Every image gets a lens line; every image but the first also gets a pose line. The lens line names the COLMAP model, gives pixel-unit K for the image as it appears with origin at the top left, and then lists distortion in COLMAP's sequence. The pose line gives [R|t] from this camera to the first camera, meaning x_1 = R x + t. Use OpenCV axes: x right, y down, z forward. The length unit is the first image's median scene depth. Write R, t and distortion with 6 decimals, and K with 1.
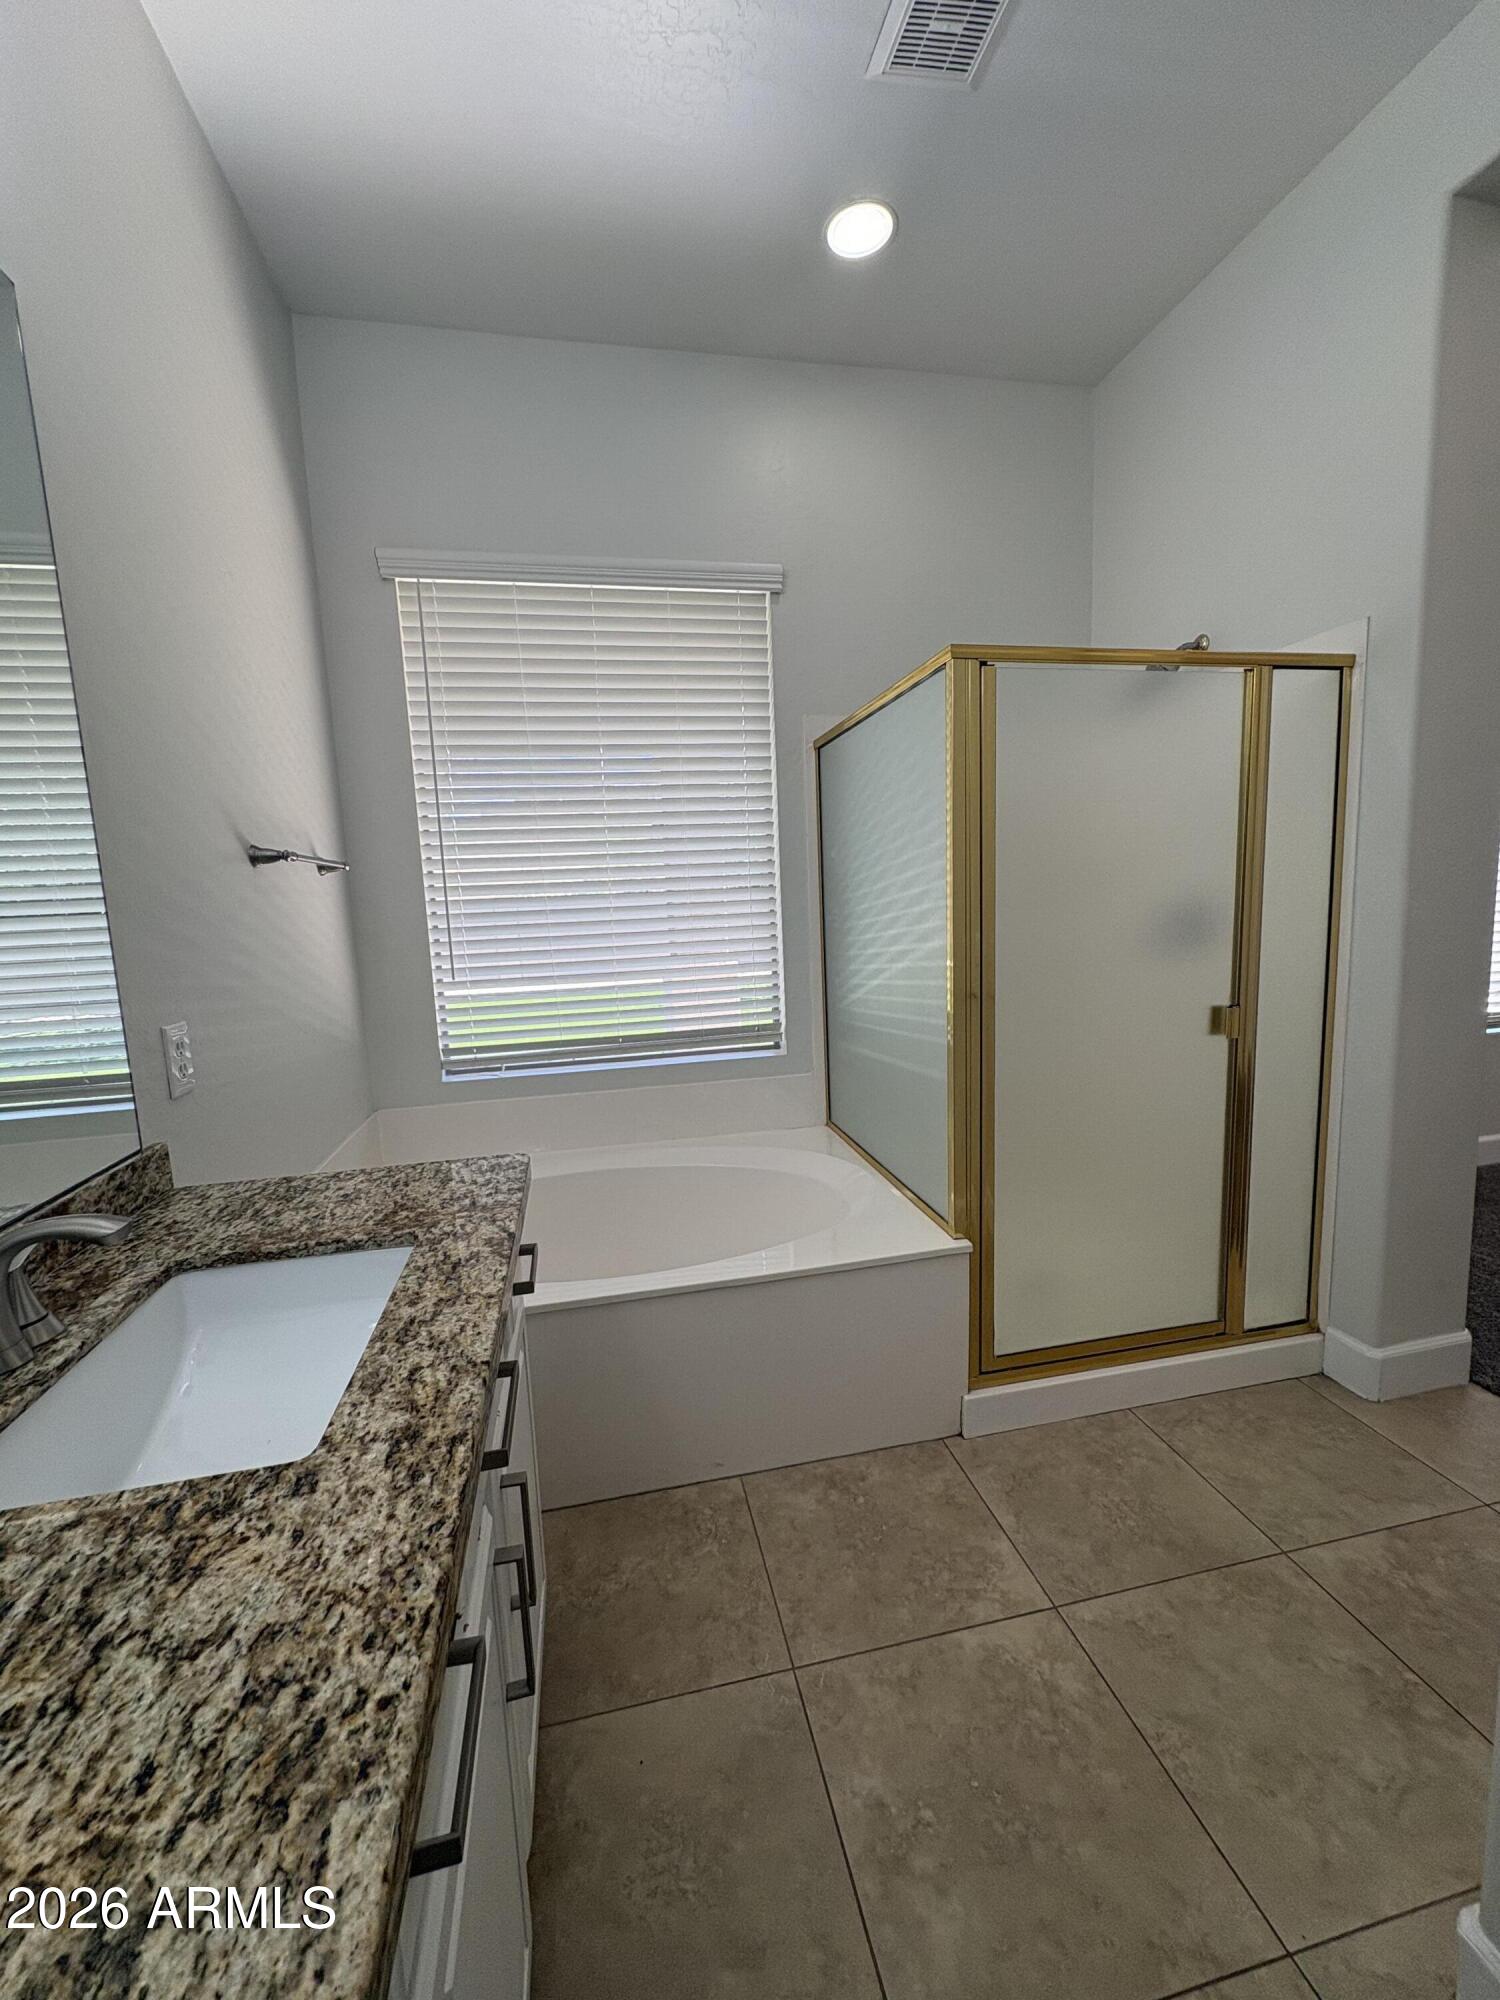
lens RADIAL K [[792.0, 0, 750.0], [0, 792.0, 1000.0], [0, 0, 1]] dist [-0.000654, 0.000007]
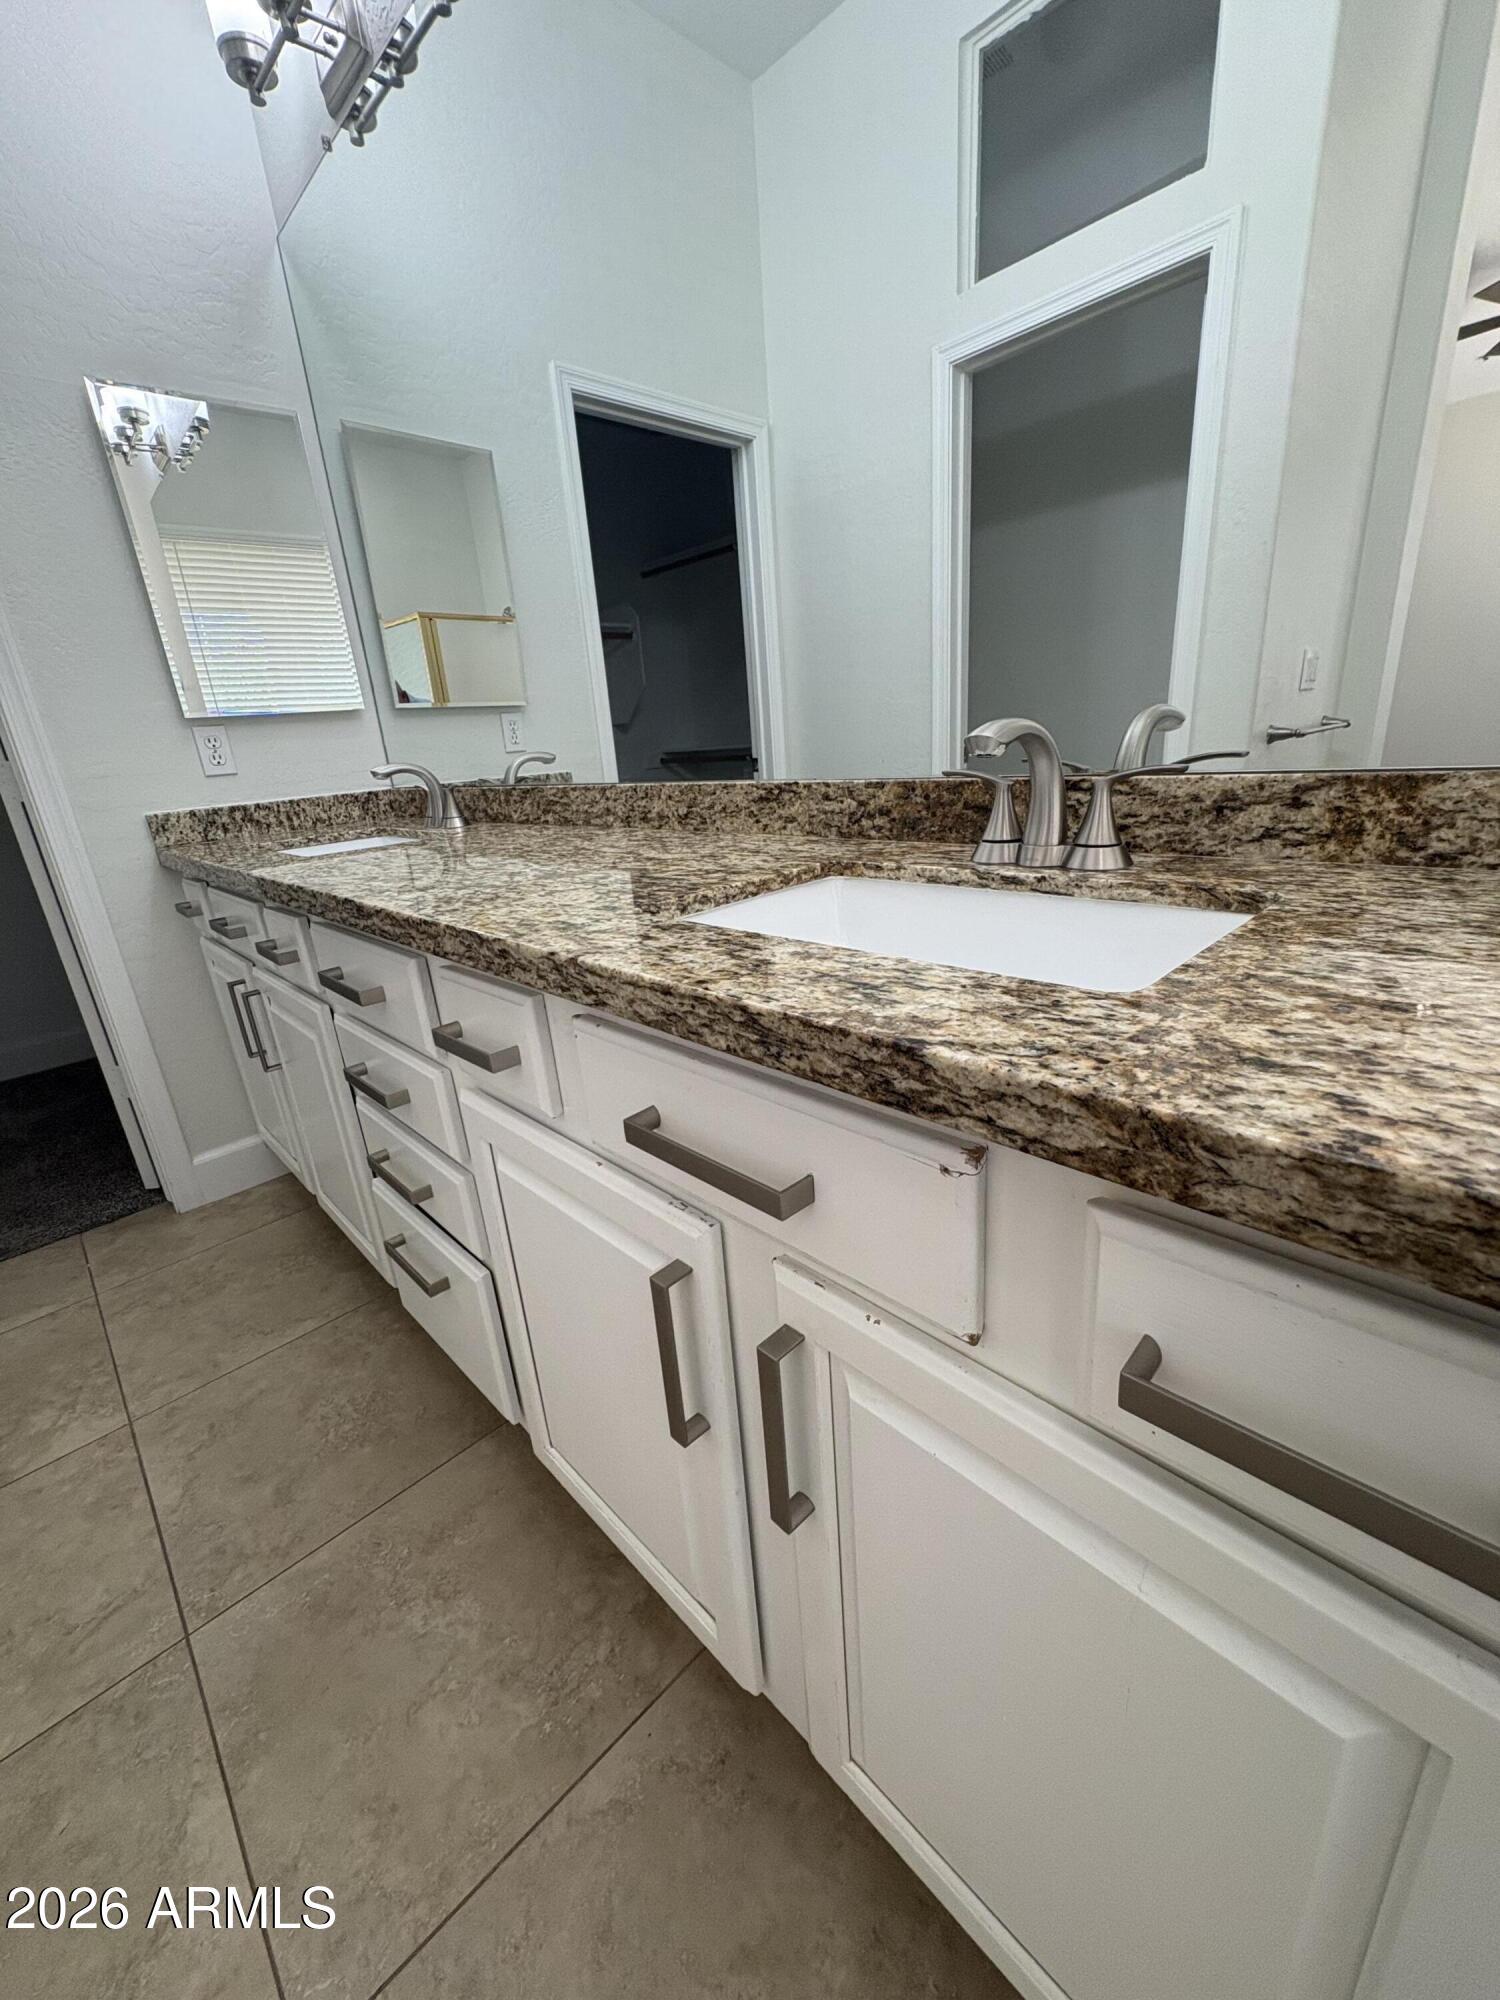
lens RADIAL K [[792.0, 0, 750.0], [0, 792.0, 1000.0], [0, 0, 1]] dist [-0.000654, 0.000007]
pose [[-0.836278, 0.278164, -0.472507, -0.064141], [0.047812, 0.895472, 0.442542, 0.110152], [0.546216, 0.347497, -0.762164, 1.279781]]
